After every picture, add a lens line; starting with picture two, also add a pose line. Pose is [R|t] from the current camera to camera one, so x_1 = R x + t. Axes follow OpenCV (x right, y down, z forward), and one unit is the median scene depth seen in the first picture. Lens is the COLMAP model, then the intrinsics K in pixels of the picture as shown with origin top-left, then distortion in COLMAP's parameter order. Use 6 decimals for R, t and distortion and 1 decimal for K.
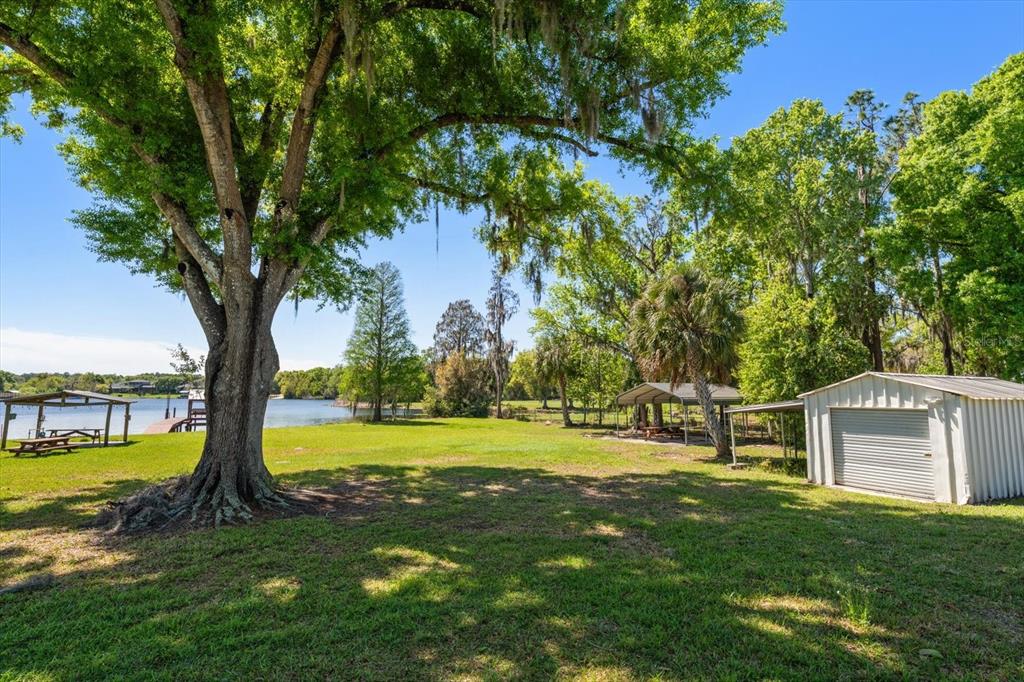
lens RADIAL K [[504.6, 0, 512.0], [0, 504.6, 341.0], [0, 0, 1]] dist [0.000285, -0.000069]
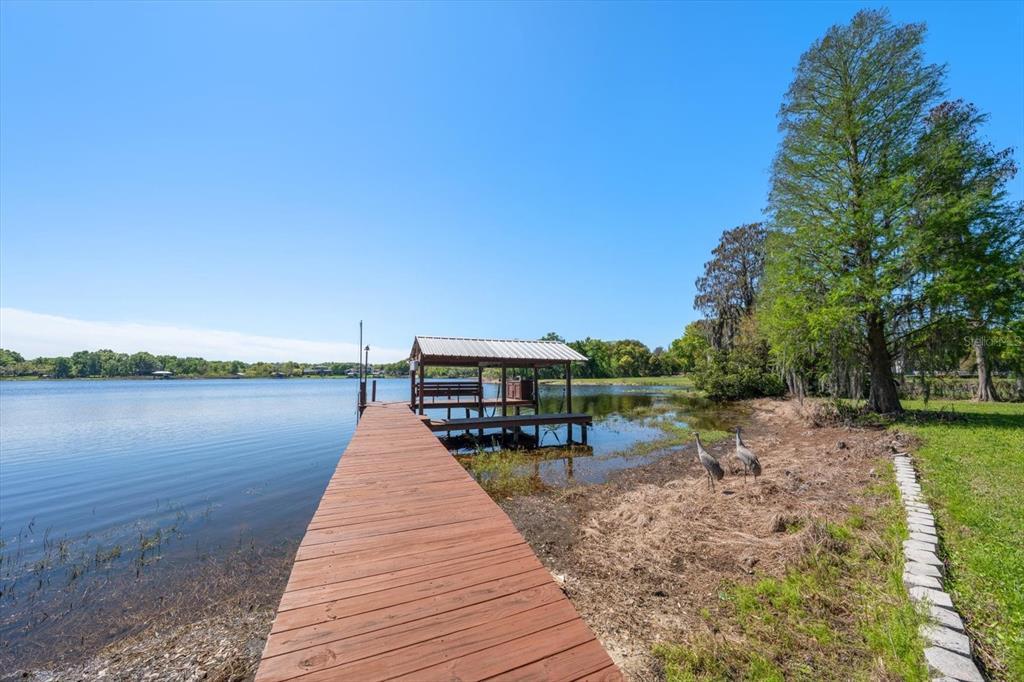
lens RADIAL K [[351.2, 0, 511.4], [0, 351.2, 336.9], [0, 0, 1]] dist [-0.000884, -0.000002]
pose [[0.989991, -0.021411, -0.139496, -0.384616], [0.020800, 0.999767, -0.005834, 0.074675], [0.139589, 0.002874, 0.990205, 0.540623]]
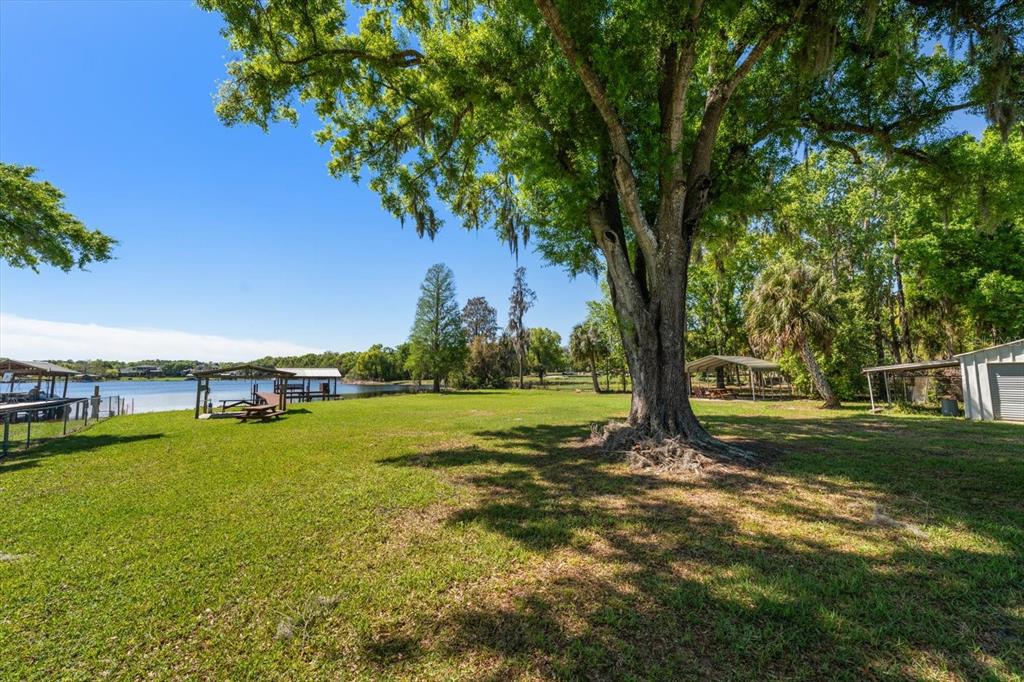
lens RADIAL K [[386.0, 0, 512.1], [0, 386.0, 336.5], [0, 0, 1]] dist [-0.003502, -0.000066]
pose [[0.990482, 0.000766, 0.137641, -0.160224], [-0.001889, 0.999966, 0.008030, 0.011075], [-0.137630, -0.008213, 0.990450, 0.031722]]
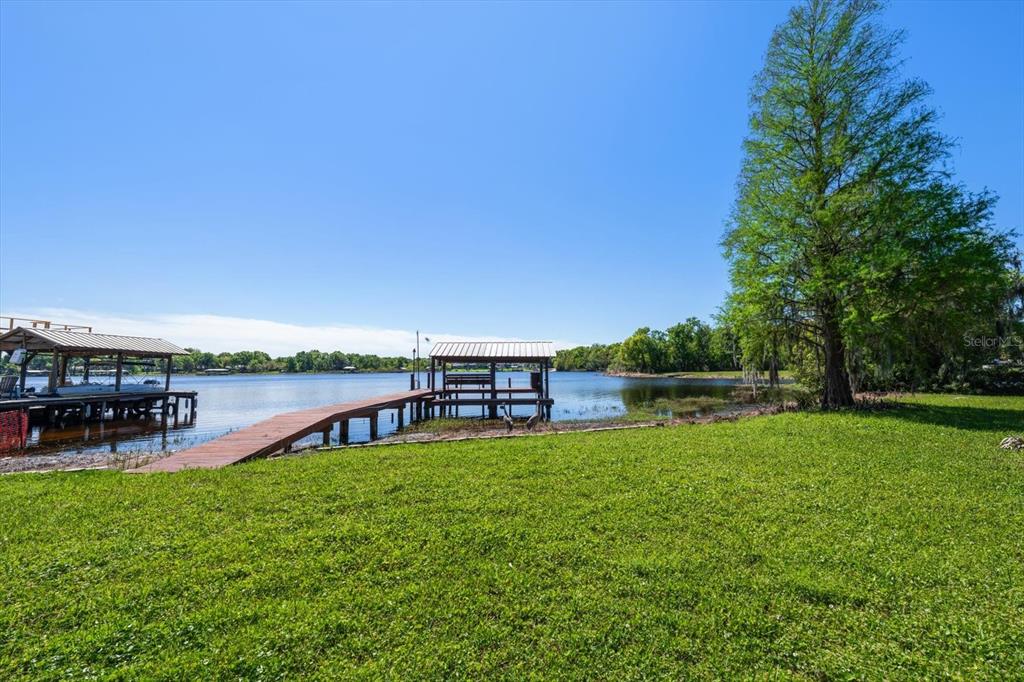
lens RADIAL K [[386.0, 0, 512.1], [0, 386.0, 336.5], [0, 0, 1]] dist [-0.003502, -0.000066]
pose [[0.862149, -0.055166, -0.503642, -0.247912], [0.066415, 0.997782, 0.004400, 0.069242], [0.502283, -0.037243, 0.863901, 0.482429]]
